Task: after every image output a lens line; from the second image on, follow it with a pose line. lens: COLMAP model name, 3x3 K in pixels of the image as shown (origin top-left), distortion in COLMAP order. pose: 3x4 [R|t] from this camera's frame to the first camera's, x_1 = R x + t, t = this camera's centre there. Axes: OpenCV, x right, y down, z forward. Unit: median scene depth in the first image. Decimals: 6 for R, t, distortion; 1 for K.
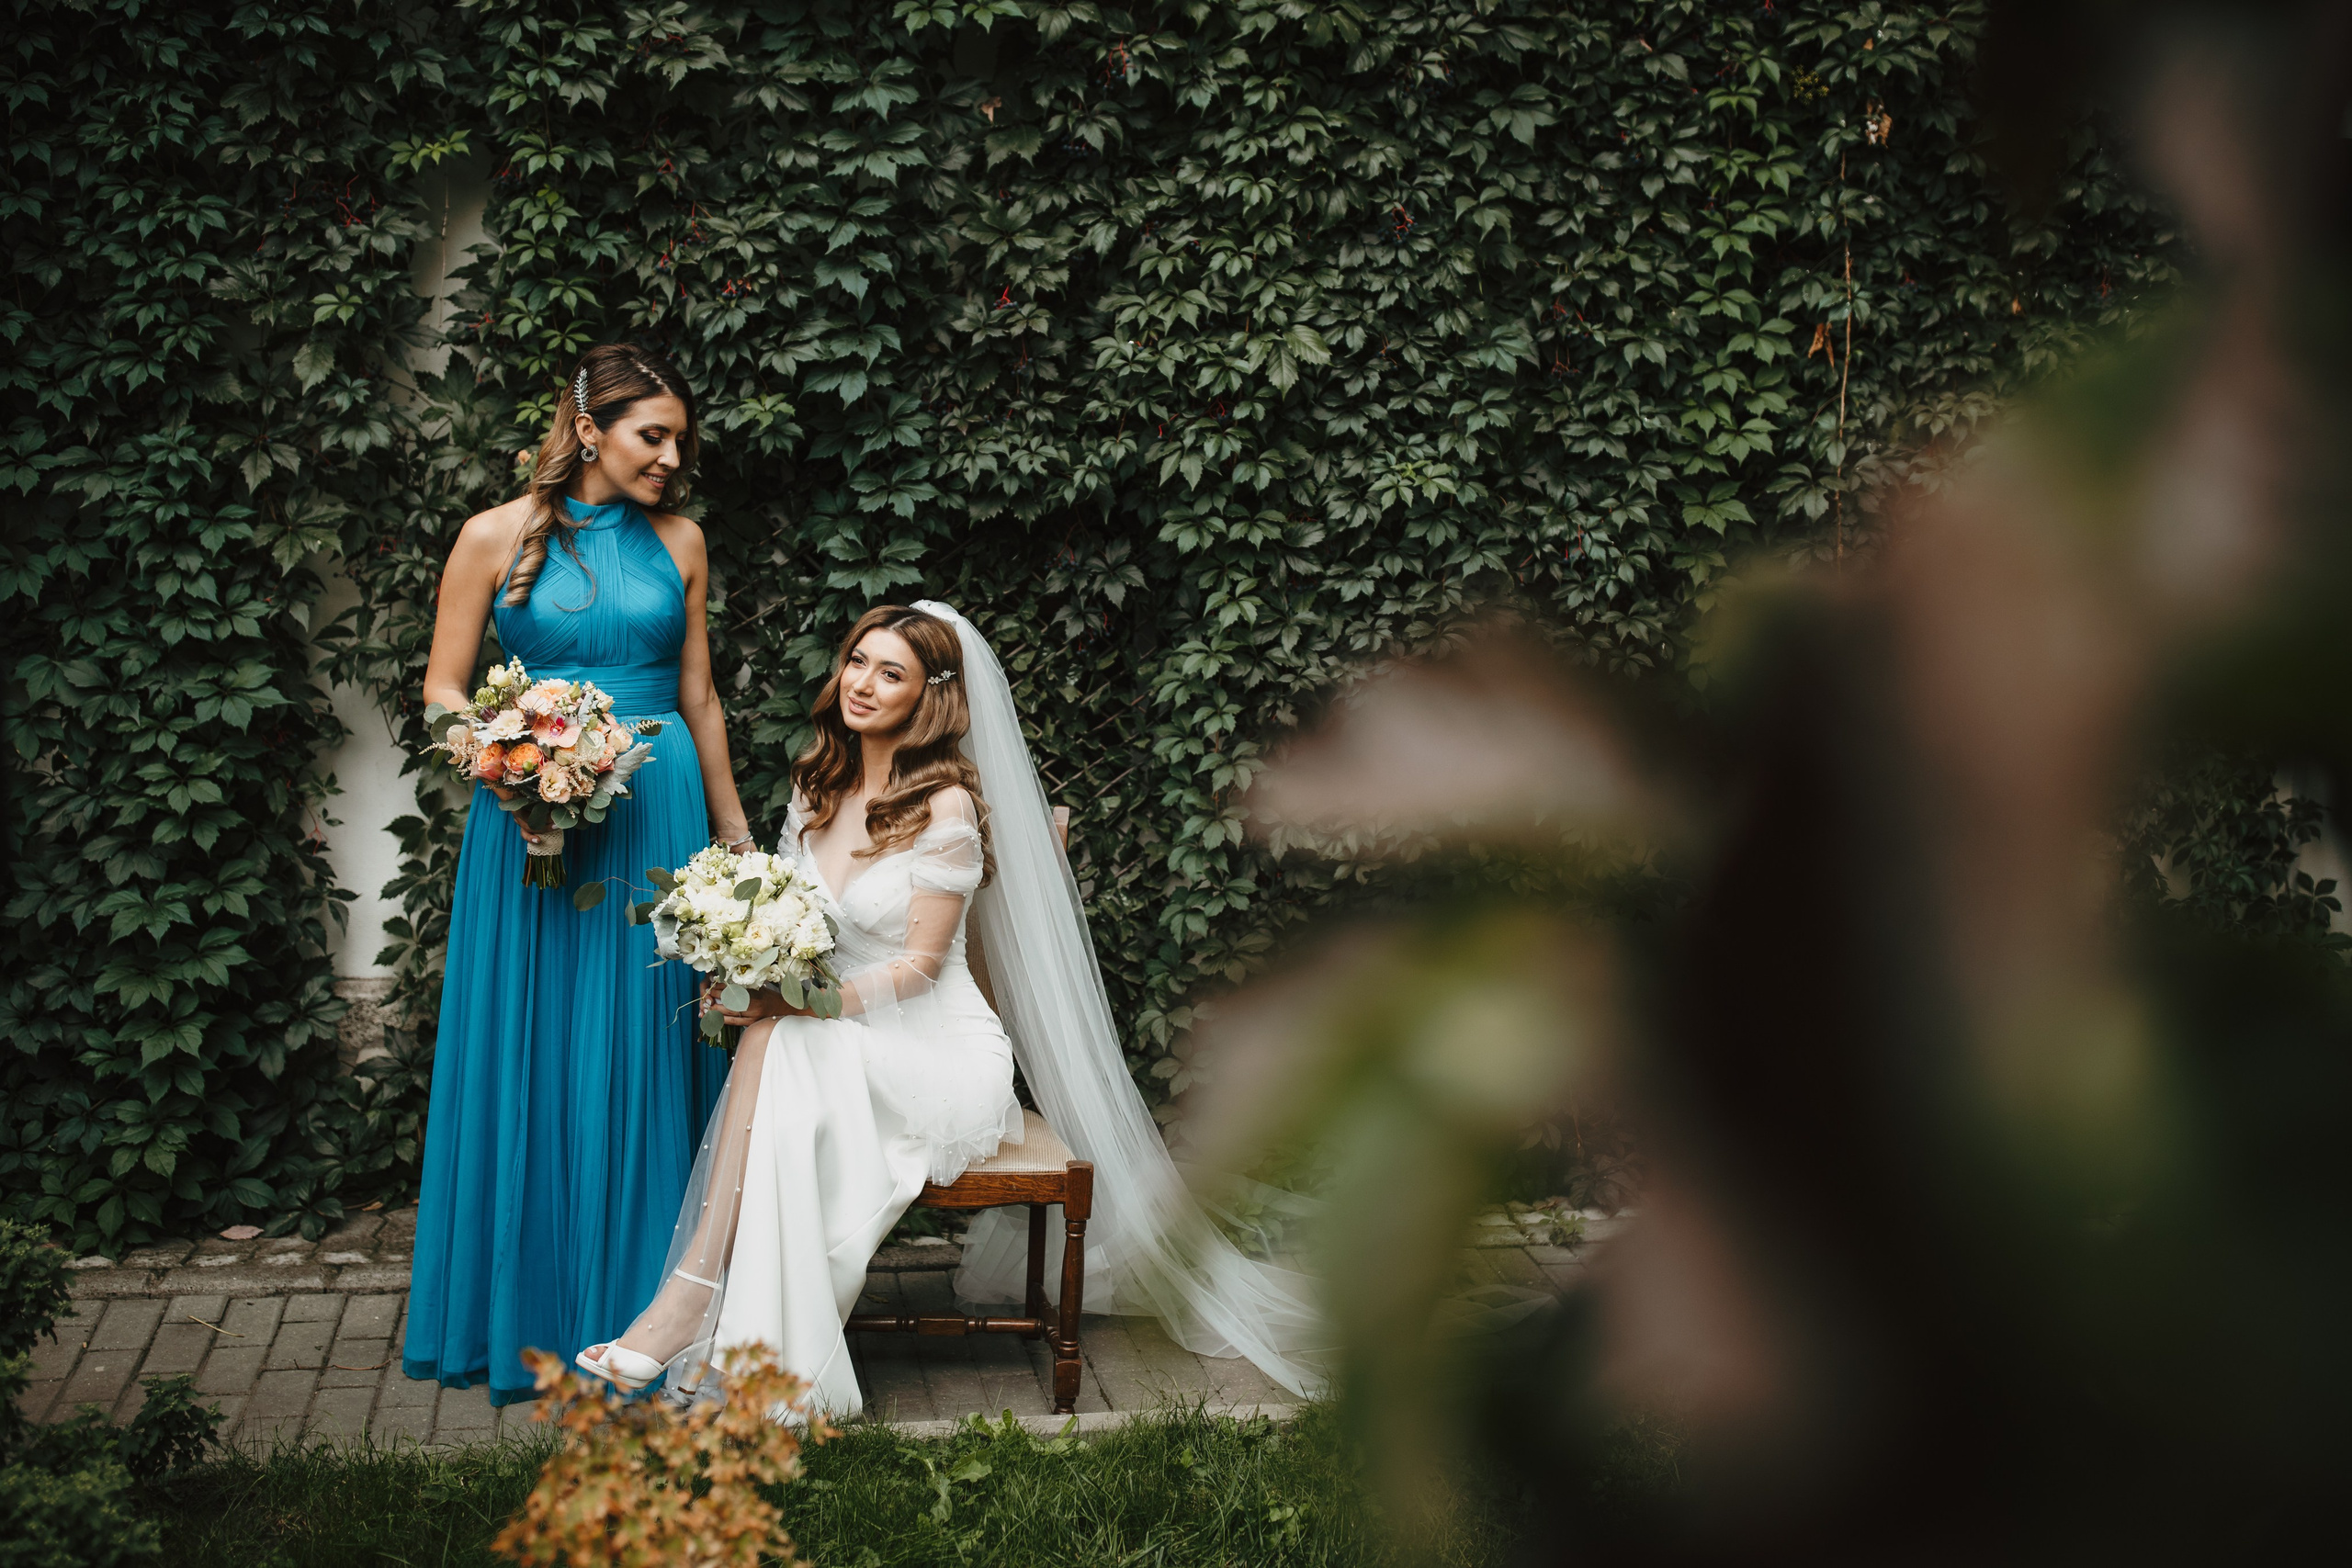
lens RADIAL K [[2243.6, 0, 1176.0], [0, 2243.6, 784.0], [0, 0, 1]] dist [-0.005835, -0.012906]
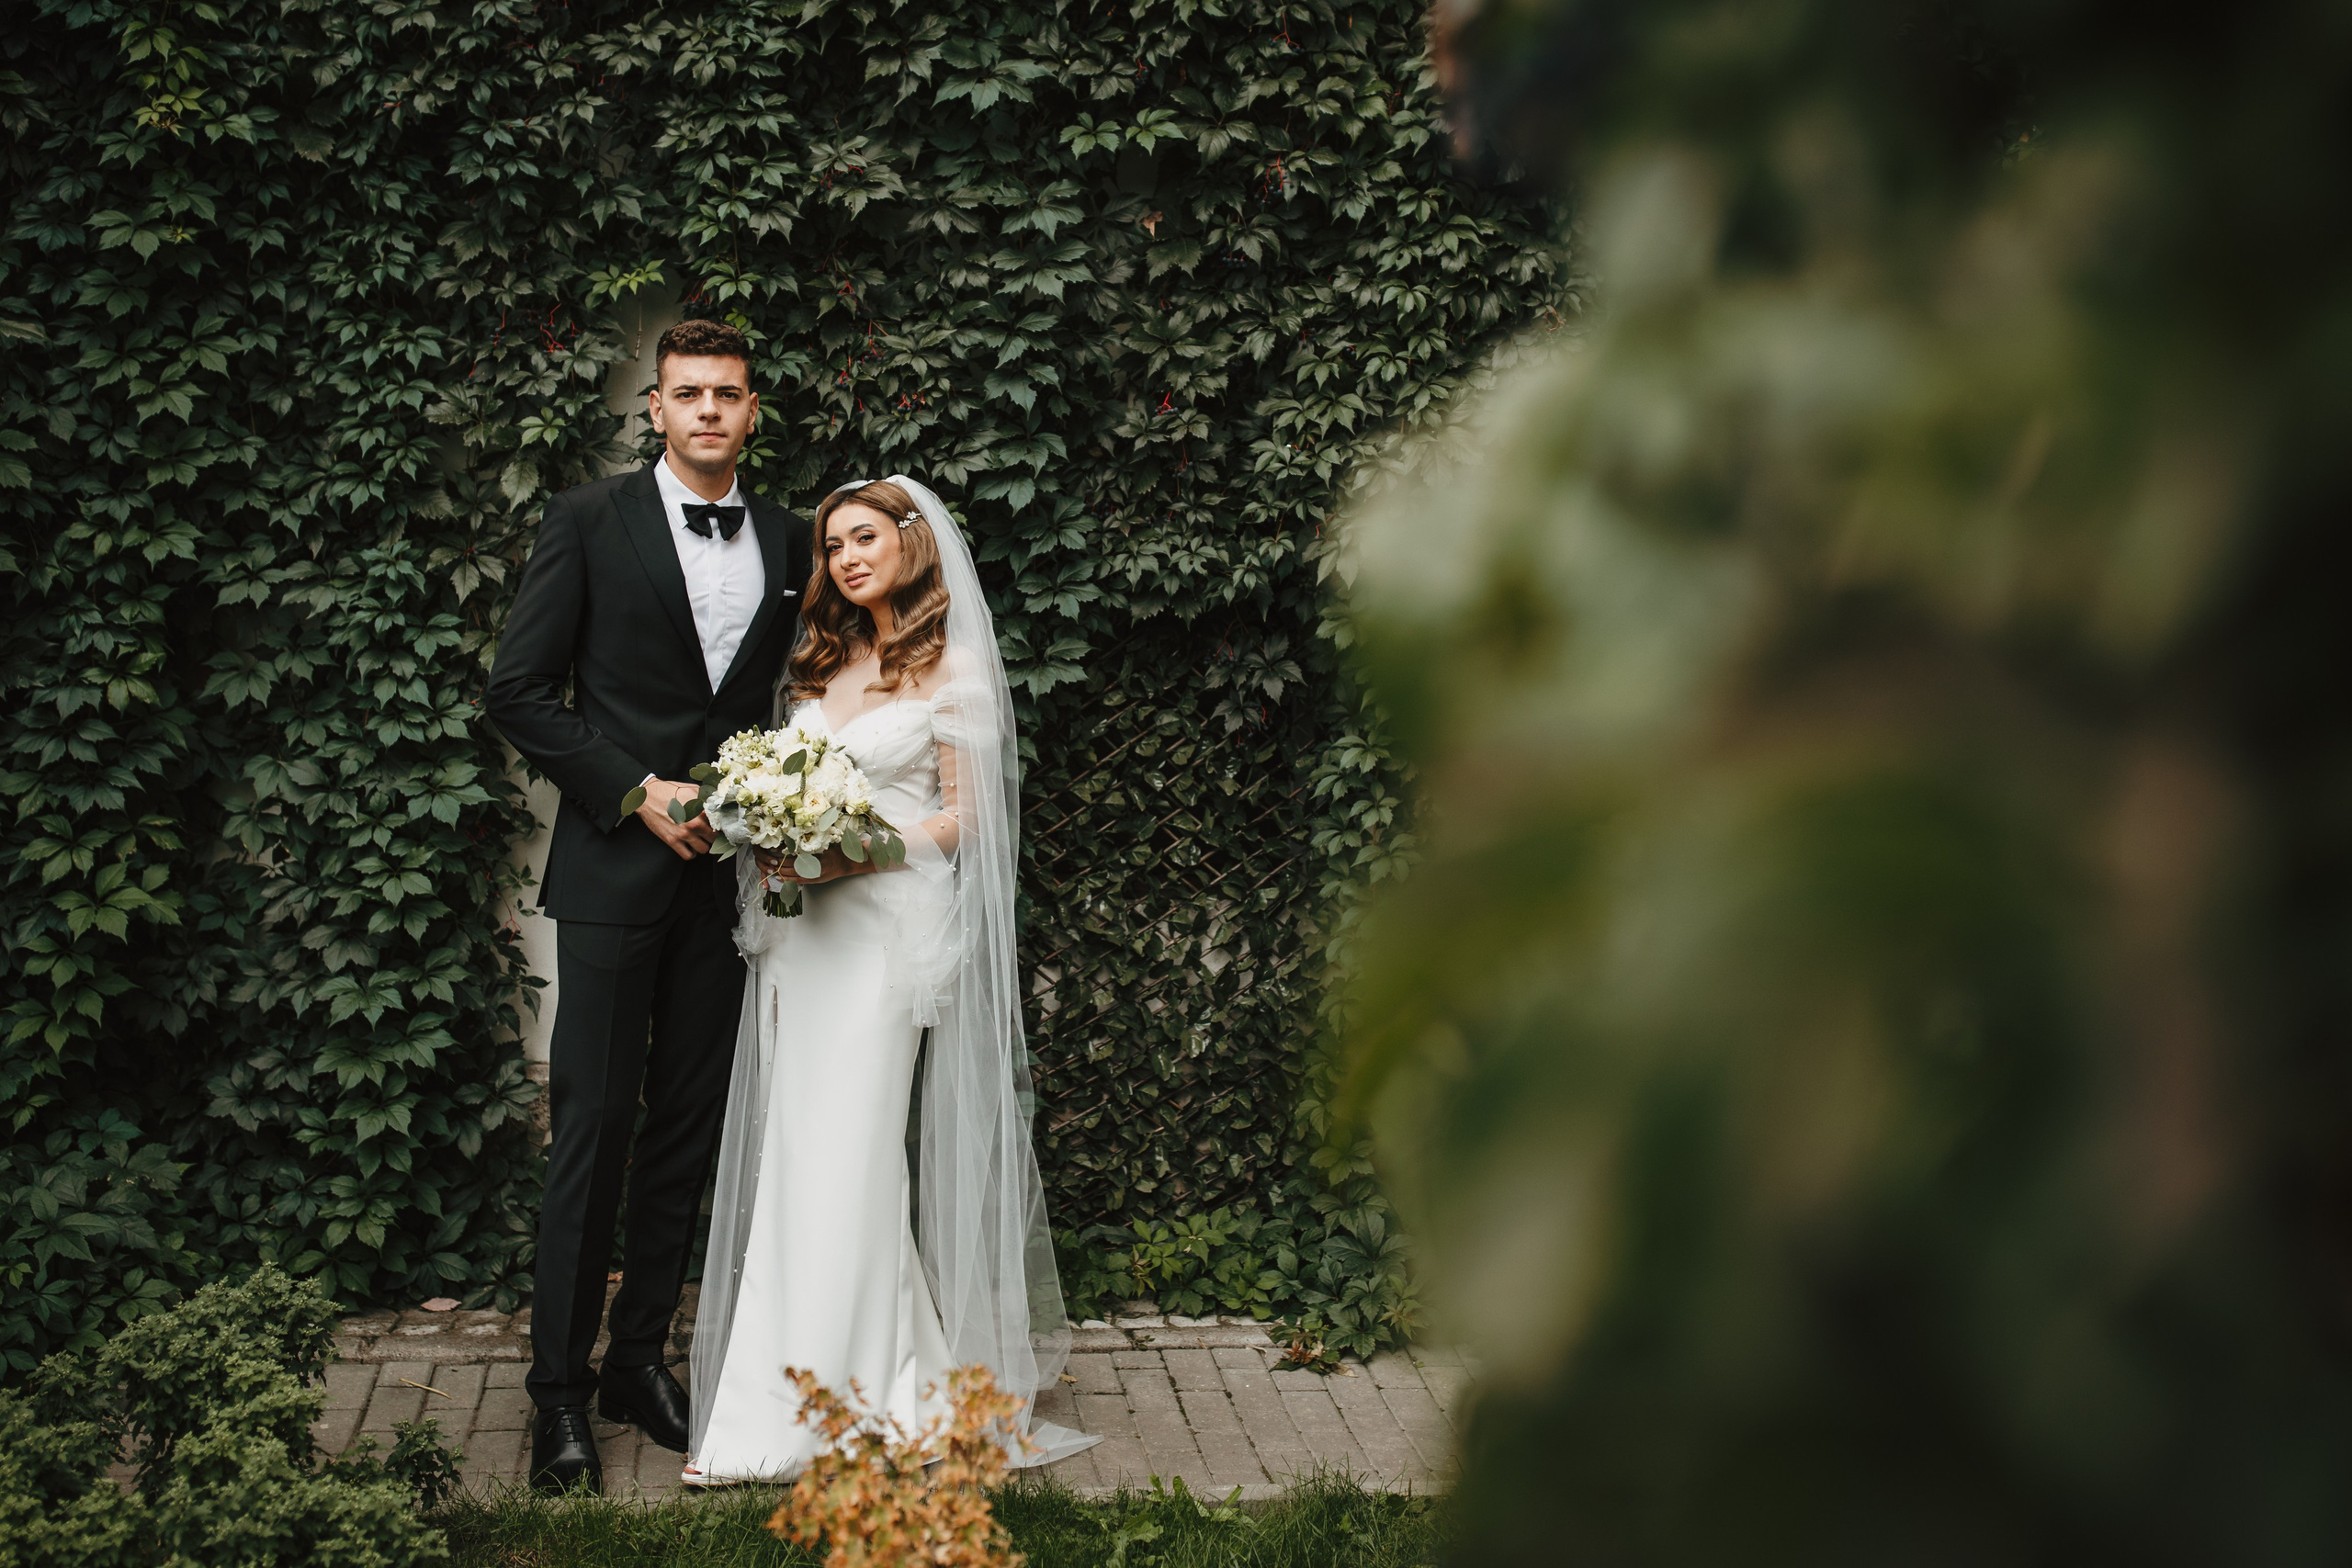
lens RADIAL K [[2550.1, 0, 1121.0], [0, 2550.1, 742.1], [0, 0, 1]] dist [-0.005576, -0.009134]
pose [[0.996507, -0.003329, -0.083443, 0.000523], [-0.000418, 0.998994, -0.044847, -0.009191], [0.083508, 0.044726, 0.995503, -0.169104]]
